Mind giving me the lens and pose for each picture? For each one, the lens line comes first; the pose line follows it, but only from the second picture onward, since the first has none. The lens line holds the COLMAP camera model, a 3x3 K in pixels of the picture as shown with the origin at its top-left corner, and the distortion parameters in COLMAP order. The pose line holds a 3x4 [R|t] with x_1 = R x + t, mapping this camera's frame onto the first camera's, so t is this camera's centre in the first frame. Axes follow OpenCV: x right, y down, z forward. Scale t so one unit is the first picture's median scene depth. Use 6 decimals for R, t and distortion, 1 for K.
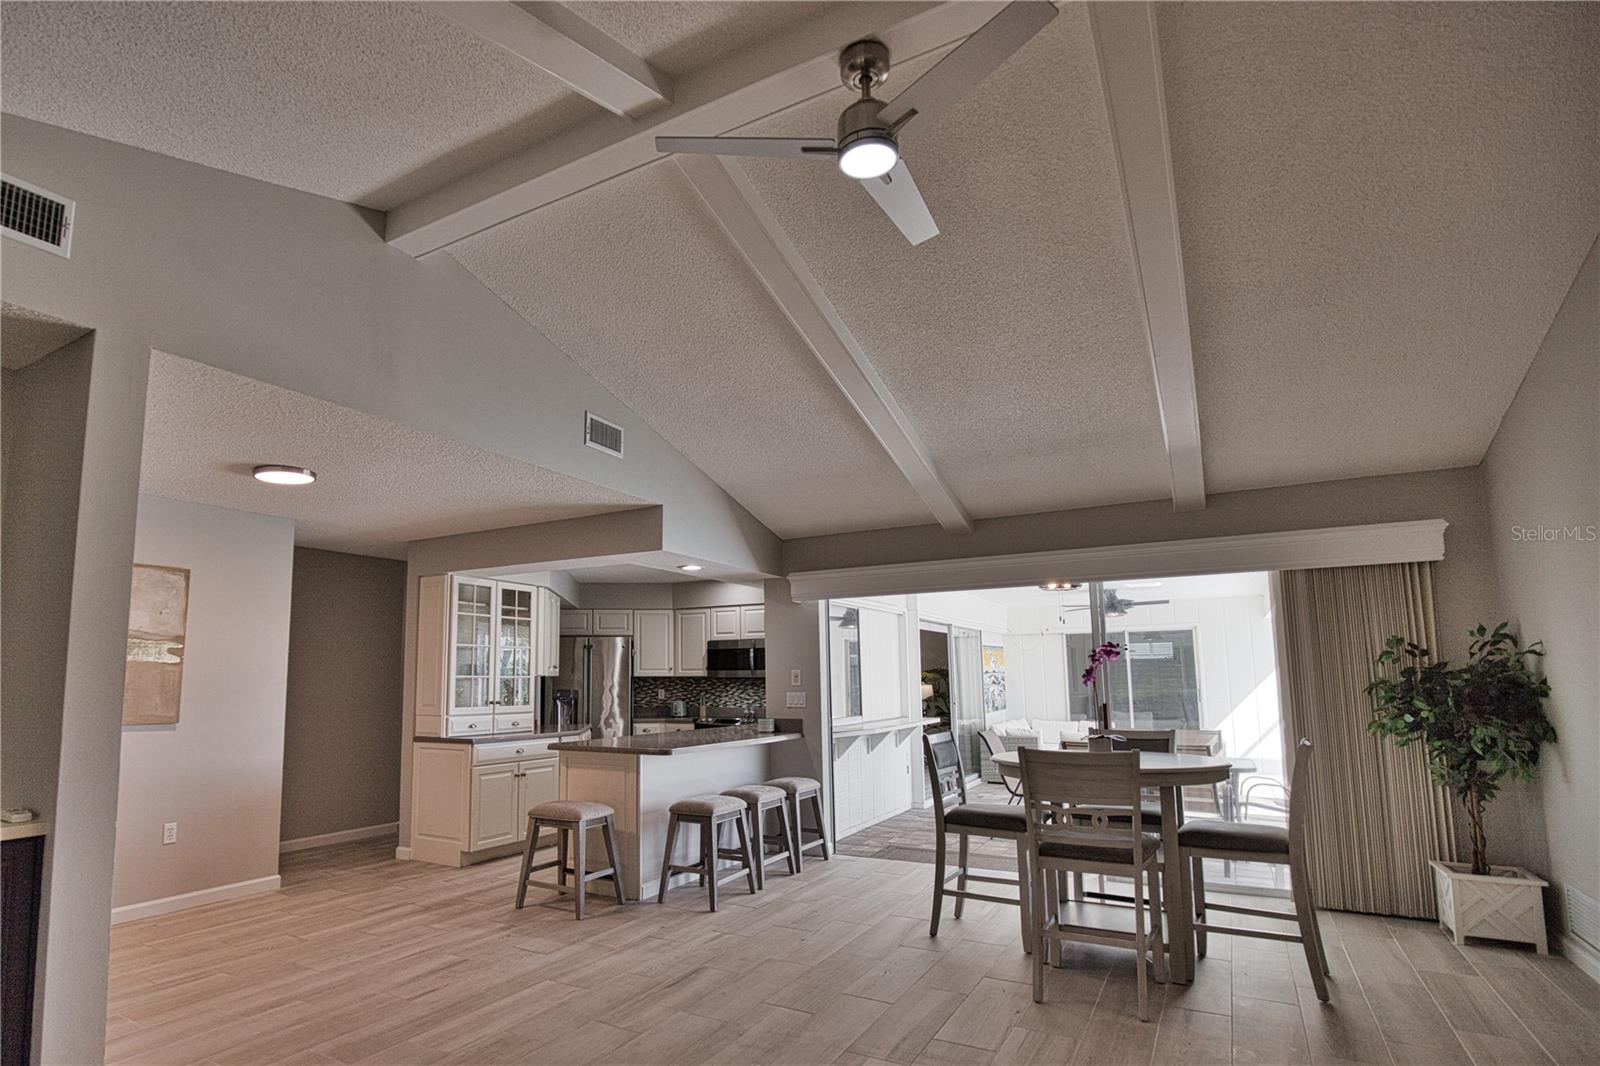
lens RADIAL K [[832.9, 0, 702.4], [0, 832.9, 570.3], [0, 0, 1]] dist [-0.032256, 0.005083]
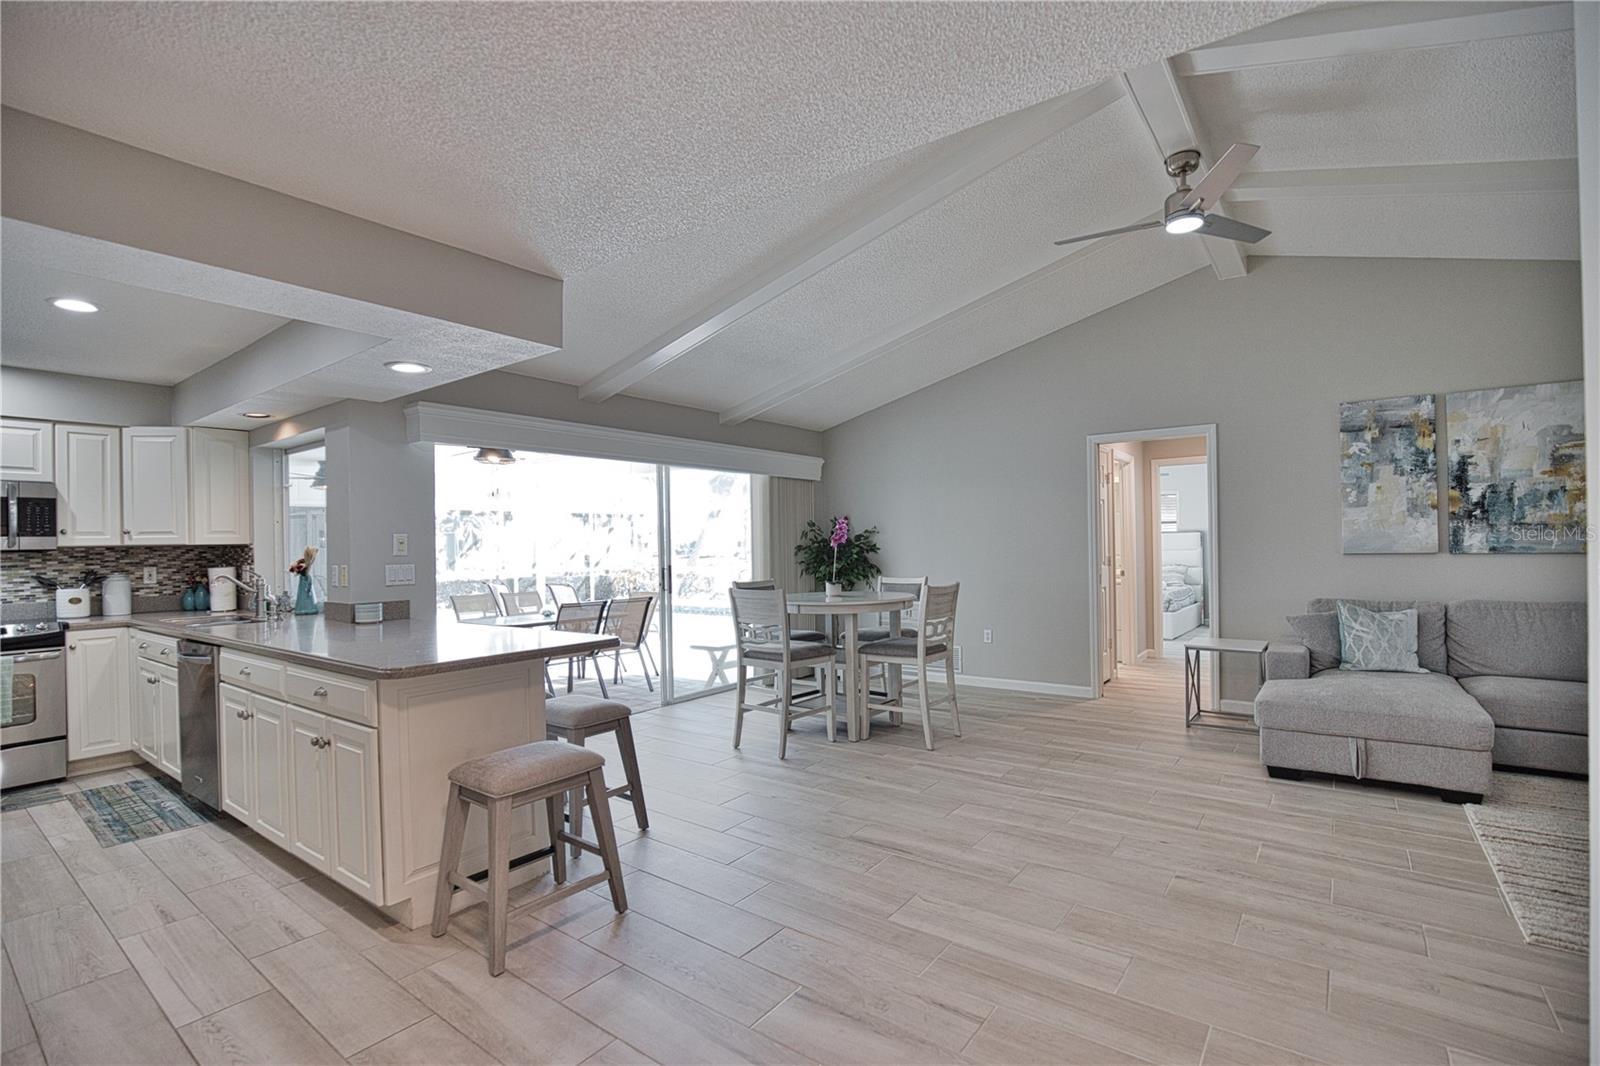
lens RADIAL K [[729.8, 0, 808.8], [0, 729.8, 540.9], [0, 0, 1]] dist [-0.035523, 0.006730]
pose [[0.075380, 0.009075, 0.997114, -0.566361], [-0.113686, 0.993517, -0.000448, 0.098120], [-0.990653, -0.113324, 0.075923, 0.689057]]
